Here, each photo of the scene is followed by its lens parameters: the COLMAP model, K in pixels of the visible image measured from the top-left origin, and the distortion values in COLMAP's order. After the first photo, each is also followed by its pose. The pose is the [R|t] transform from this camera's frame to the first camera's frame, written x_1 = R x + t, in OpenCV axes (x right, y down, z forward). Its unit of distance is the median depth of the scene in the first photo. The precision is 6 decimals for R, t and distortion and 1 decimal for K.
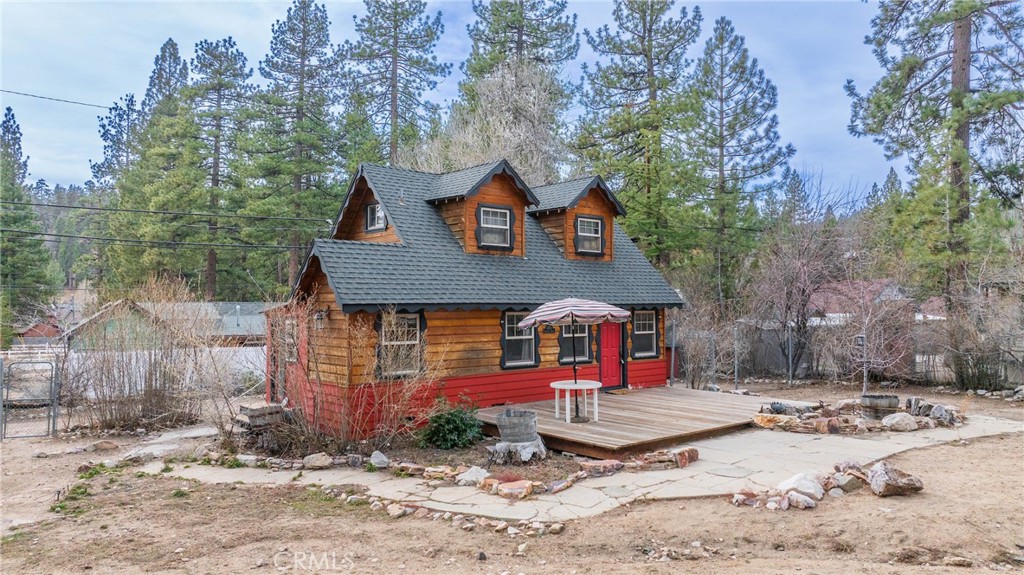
lens RADIAL K [[725.4, 0, 515.9], [0, 725.4, 285.5], [0, 0, 1]] dist [-0.012547, -0.002809]
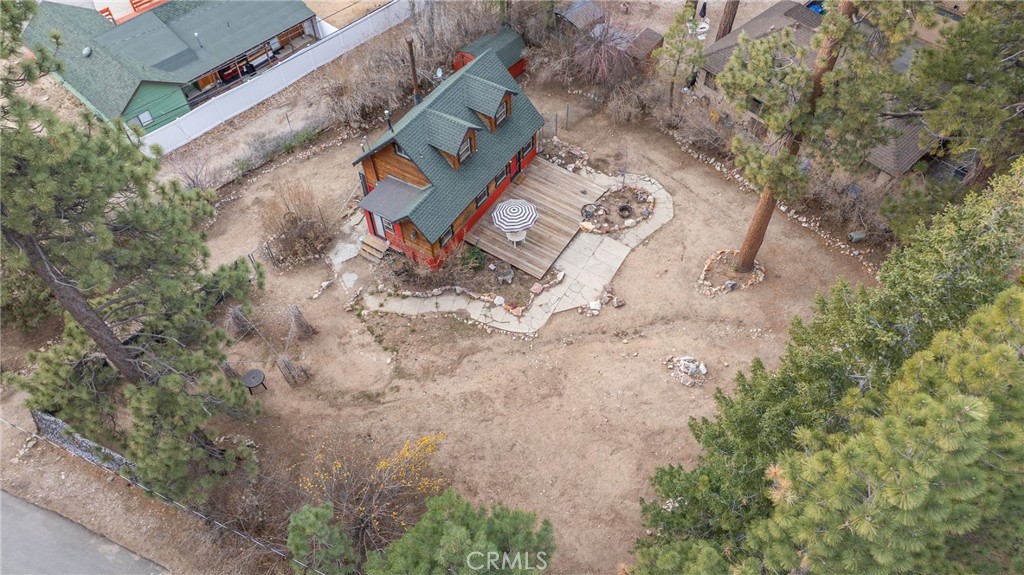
lens RADIAL K [[725.4, 0, 512.2], [0, 725.4, 289.5], [0, 0, 1]] dist [-0.012547, -0.002809]
pose [[0.956436, -0.241854, 0.163512, -0.336722], [0.008068, 0.581768, 0.813315, -1.547228], [-0.291830, -0.776564, 0.558376, -0.495665]]
